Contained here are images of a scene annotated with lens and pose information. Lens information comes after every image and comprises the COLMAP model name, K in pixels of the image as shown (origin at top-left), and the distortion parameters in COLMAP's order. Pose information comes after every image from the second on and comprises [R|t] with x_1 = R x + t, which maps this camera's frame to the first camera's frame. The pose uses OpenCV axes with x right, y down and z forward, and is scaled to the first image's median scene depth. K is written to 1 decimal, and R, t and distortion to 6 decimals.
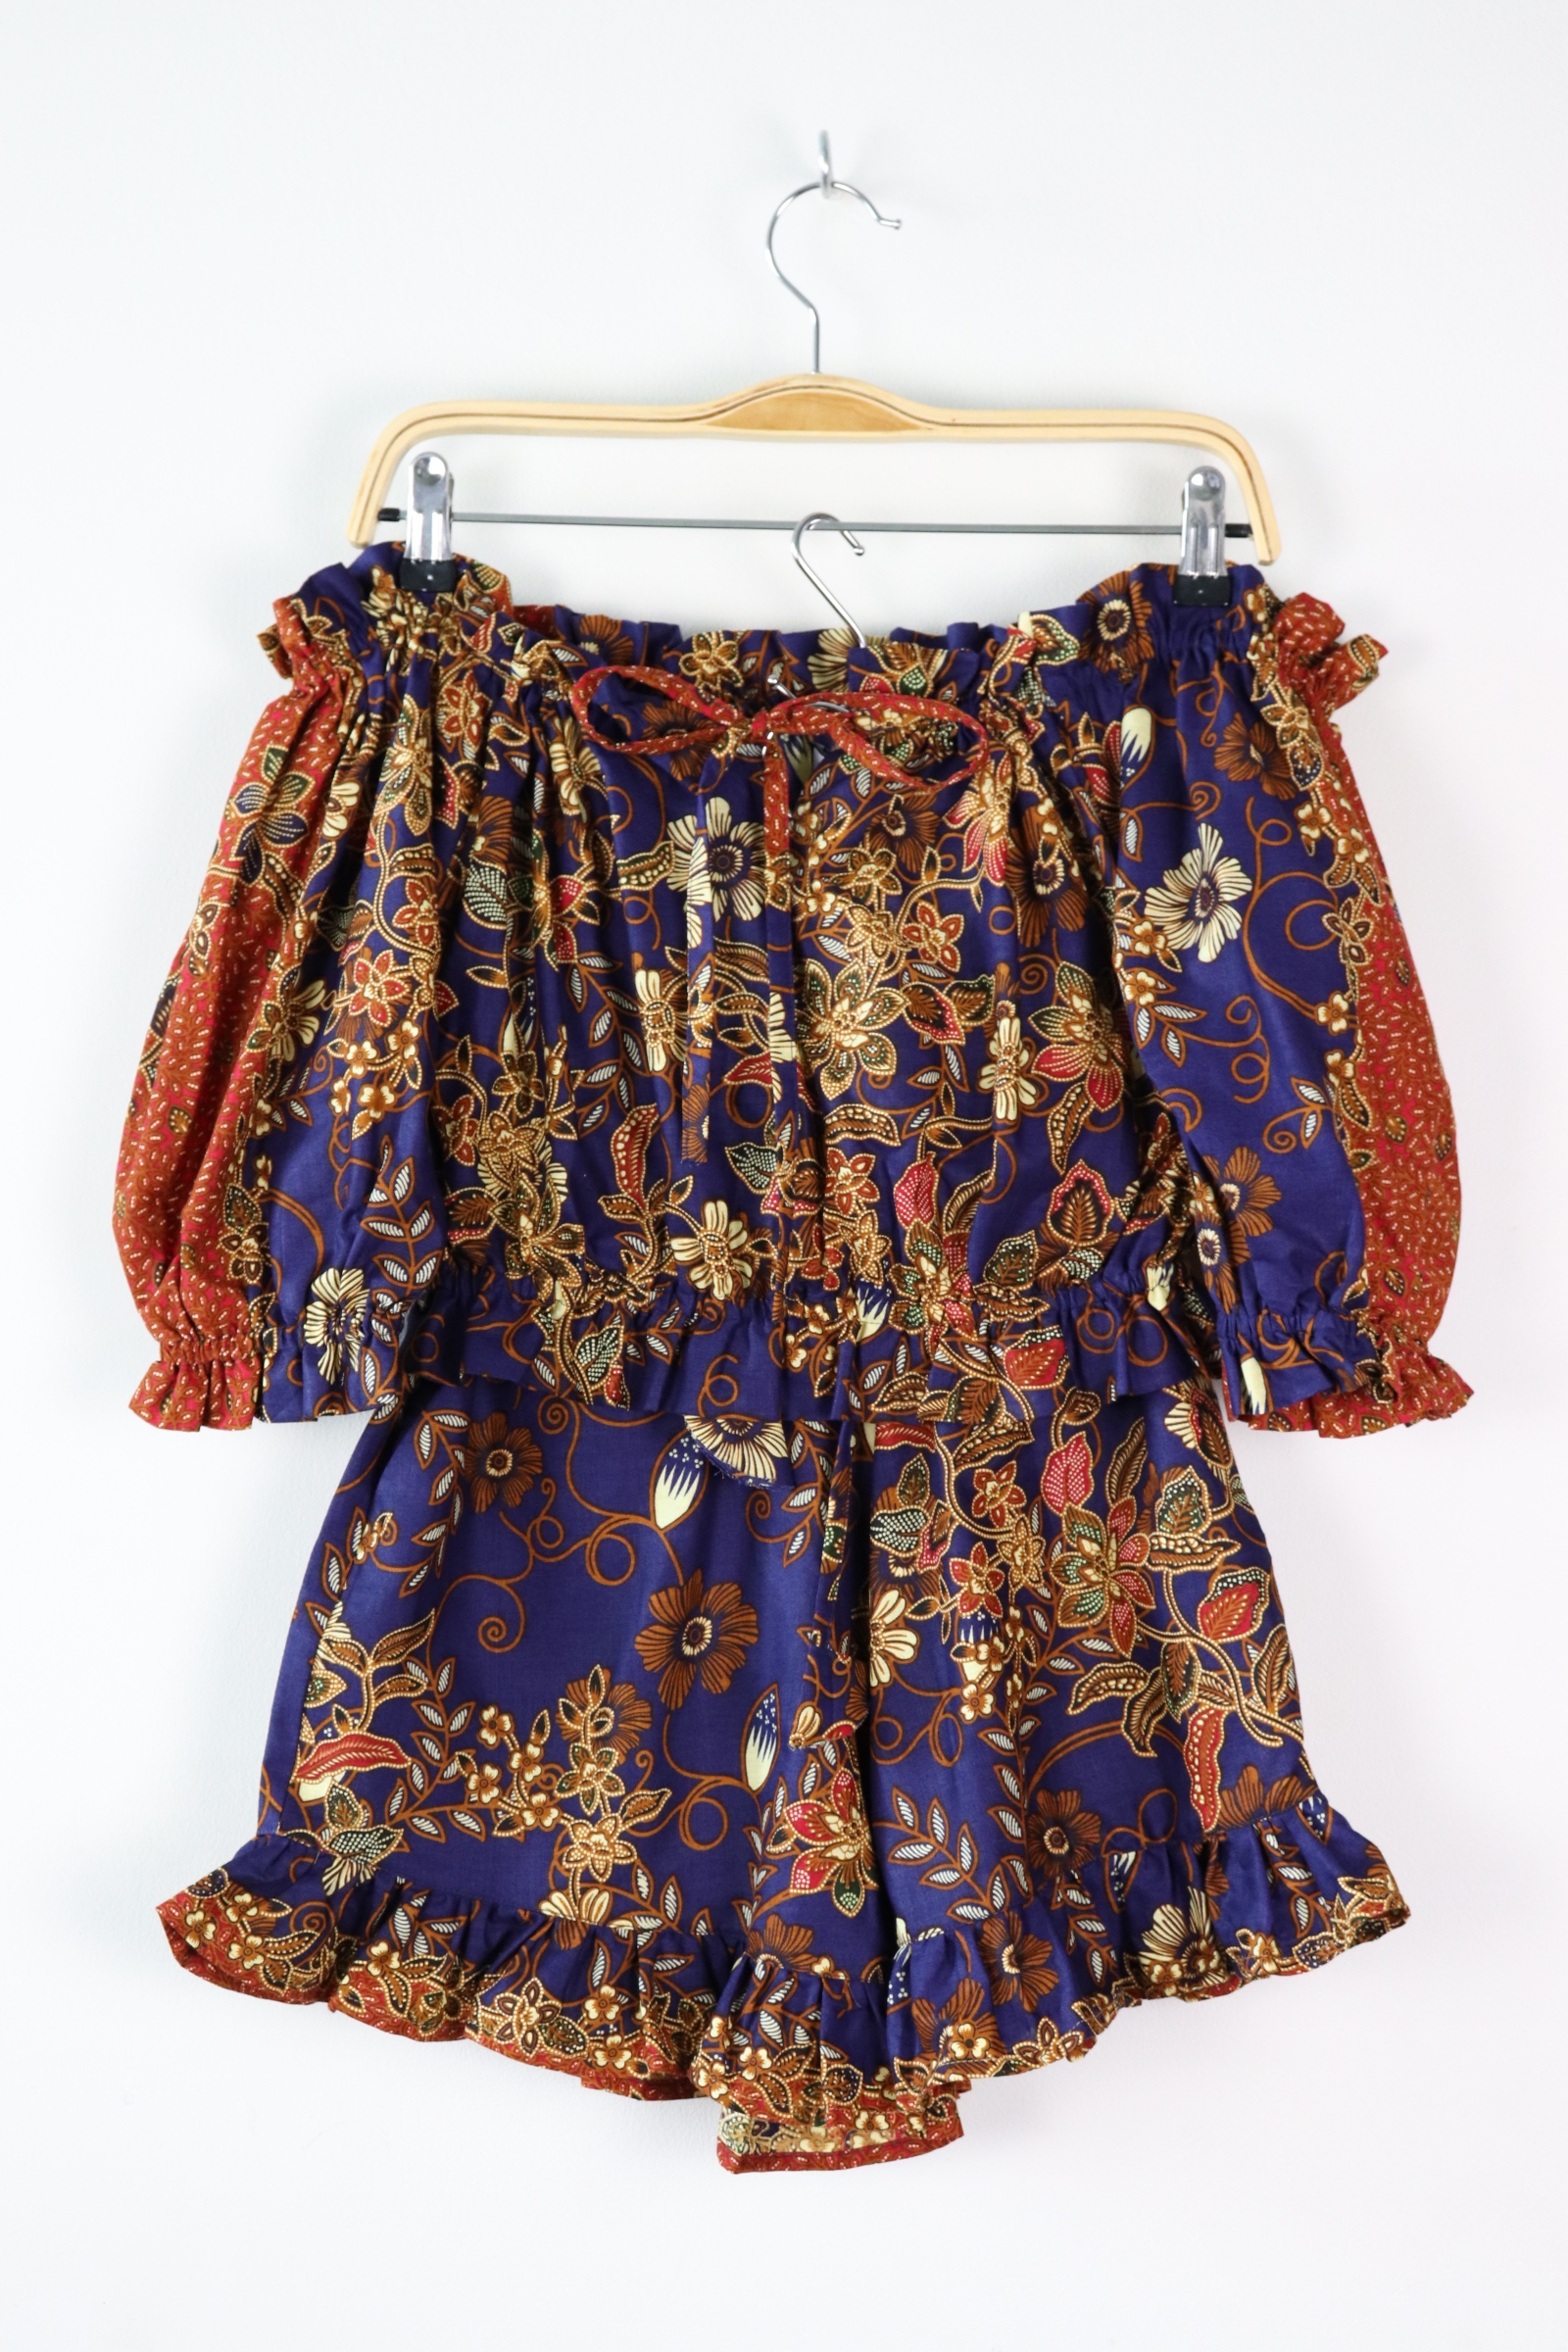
lens RADIAL K [[3578.4, 0, 767.6], [0, 3578.4, 1170.1], [0, 0, 1]] dist [0.050540, 0.000000]
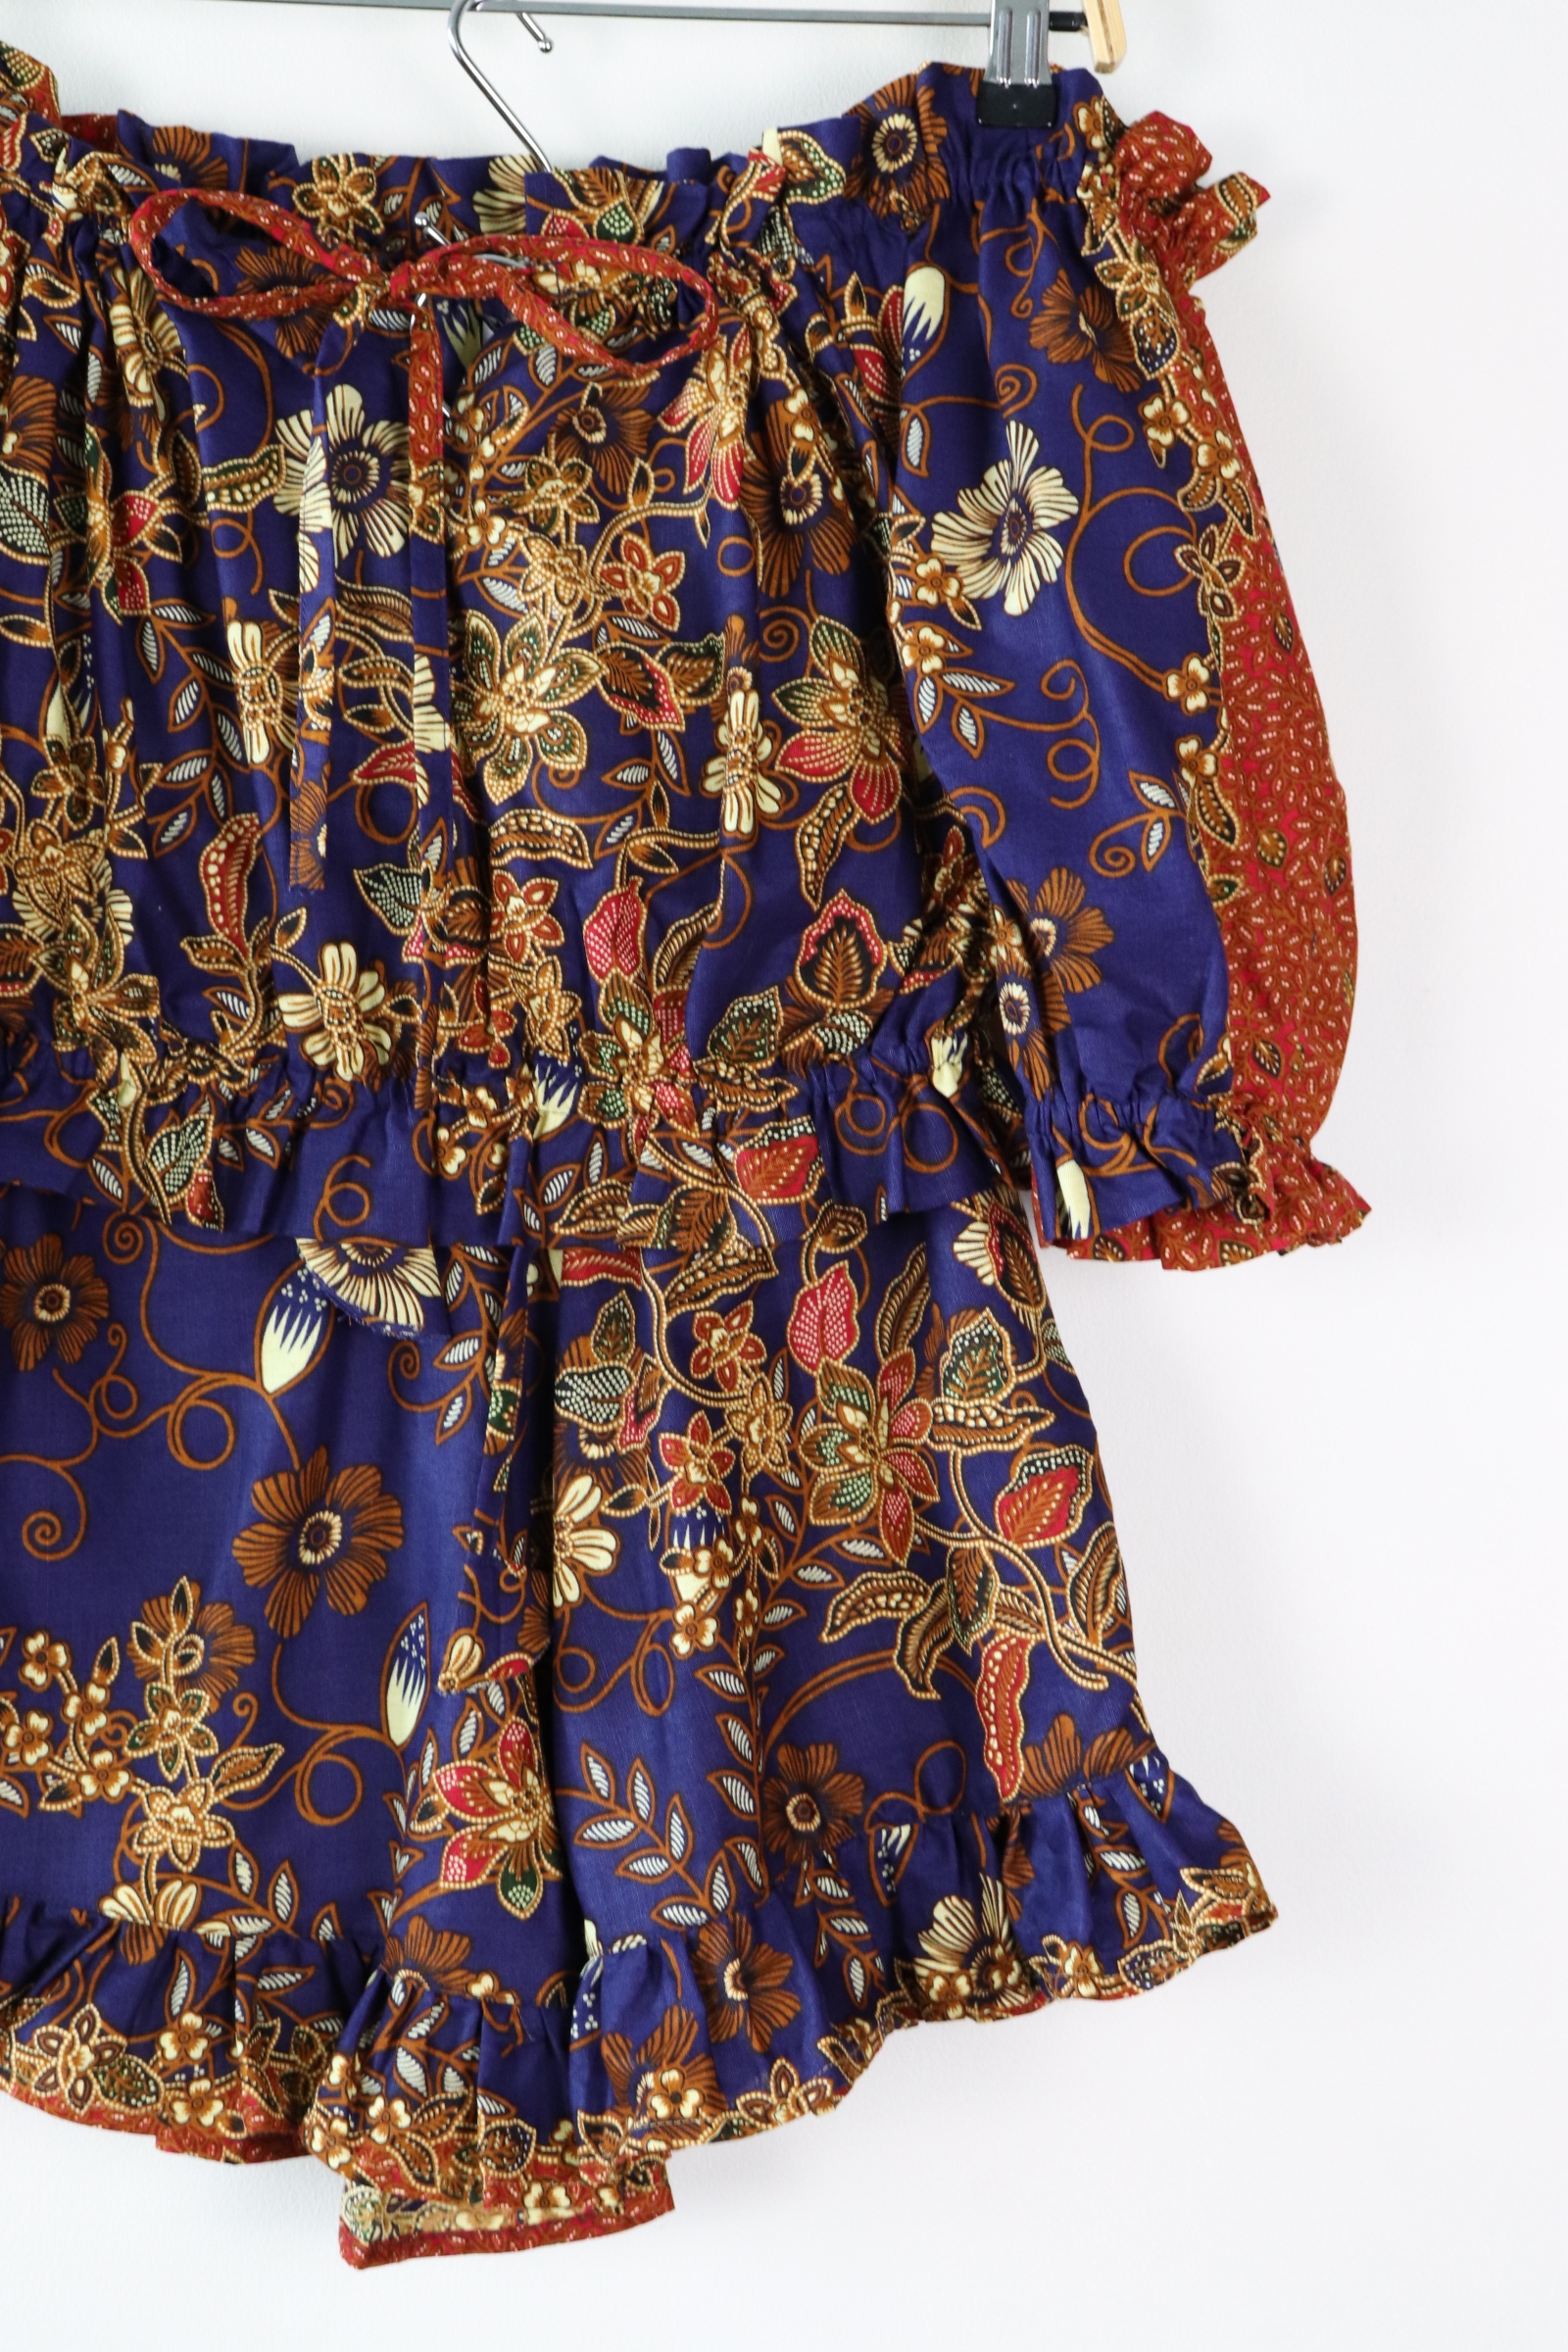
lens RADIAL K [[3578.4, 0, 781.5], [0, 3578.4, 1197.1], [0, 0, 1]] dist [0.050540, 0.000000]
pose [[0.999099, 0.001893, 0.042398, 0.044255], [-0.004342, 0.998322, 0.057739, 0.017495], [-0.042217, -0.057871, 0.997431, 0.269403]]
